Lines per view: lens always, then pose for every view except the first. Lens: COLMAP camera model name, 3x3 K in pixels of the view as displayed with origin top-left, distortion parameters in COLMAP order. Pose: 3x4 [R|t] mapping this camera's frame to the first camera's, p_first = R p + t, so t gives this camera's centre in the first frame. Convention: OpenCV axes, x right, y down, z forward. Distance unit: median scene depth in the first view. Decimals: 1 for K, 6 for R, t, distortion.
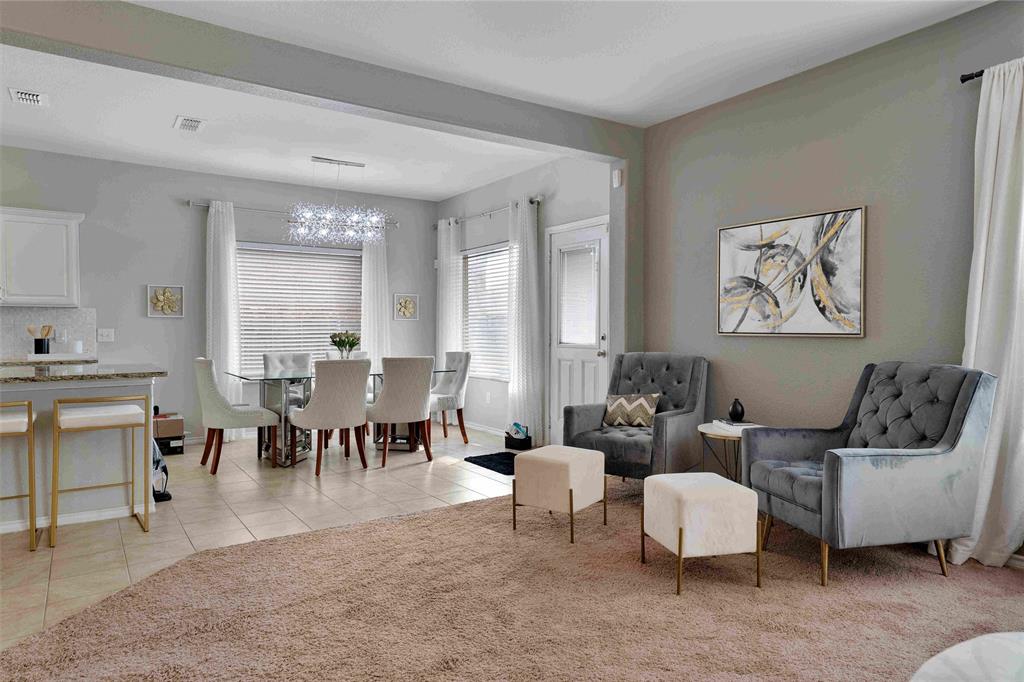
lens RADIAL K [[629.3, 0, 512.0], [0, 629.3, 341.0], [0, 0, 1]] dist [0.000902, 0.030297]
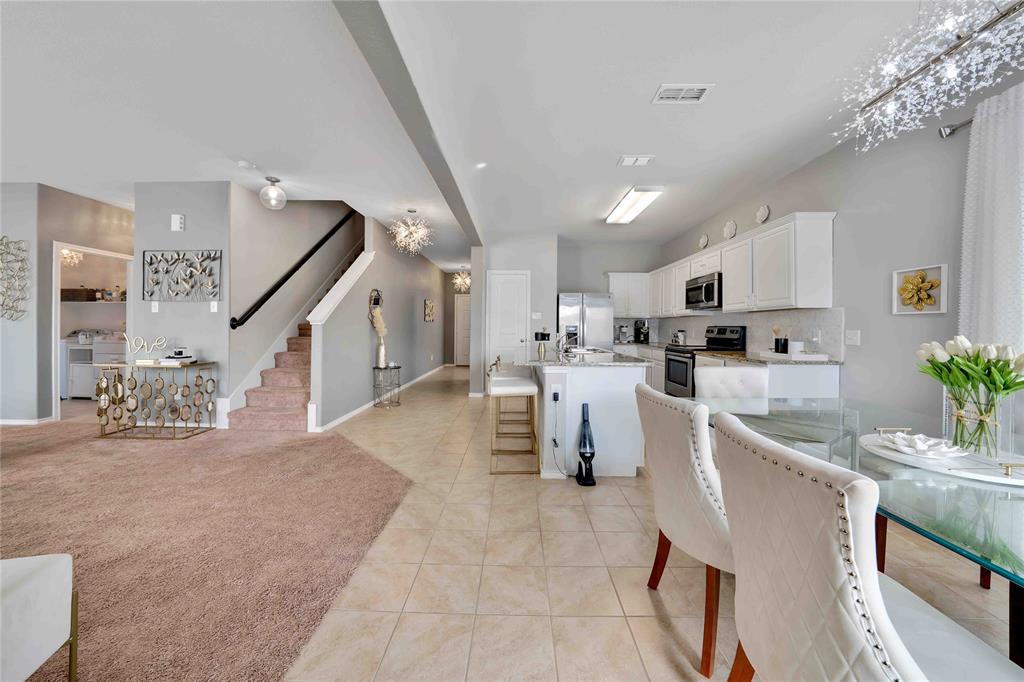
lens RADIAL K [[361.2, 0, 510.3], [0, 361.2, 327.6], [0, 0, 1]] dist [-0.027747, 0.006082]
pose [[-0.574925, -0.002534, -0.818202, 0.031621], [-0.023816, 0.999623, 0.013639, -0.025366], [0.817859, 0.027328, -0.574769, 1.249134]]
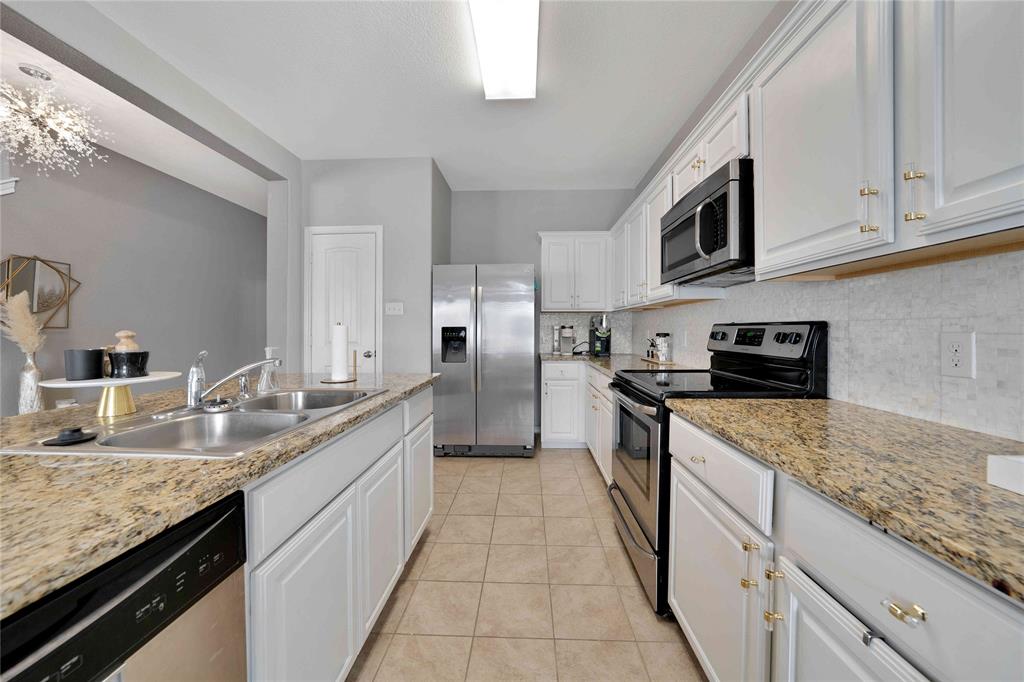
lens RADIAL K [[359.9, 0, 515.5], [0, 359.9, 332.3], [0, 0, 1]] dist [-0.026258, 0.004650]
pose [[-0.595203, 0.008156, -0.803534, -0.722329], [-0.014791, 0.999668, 0.021103, -0.024238], [0.803439, 0.024446, -0.594885, 1.178294]]
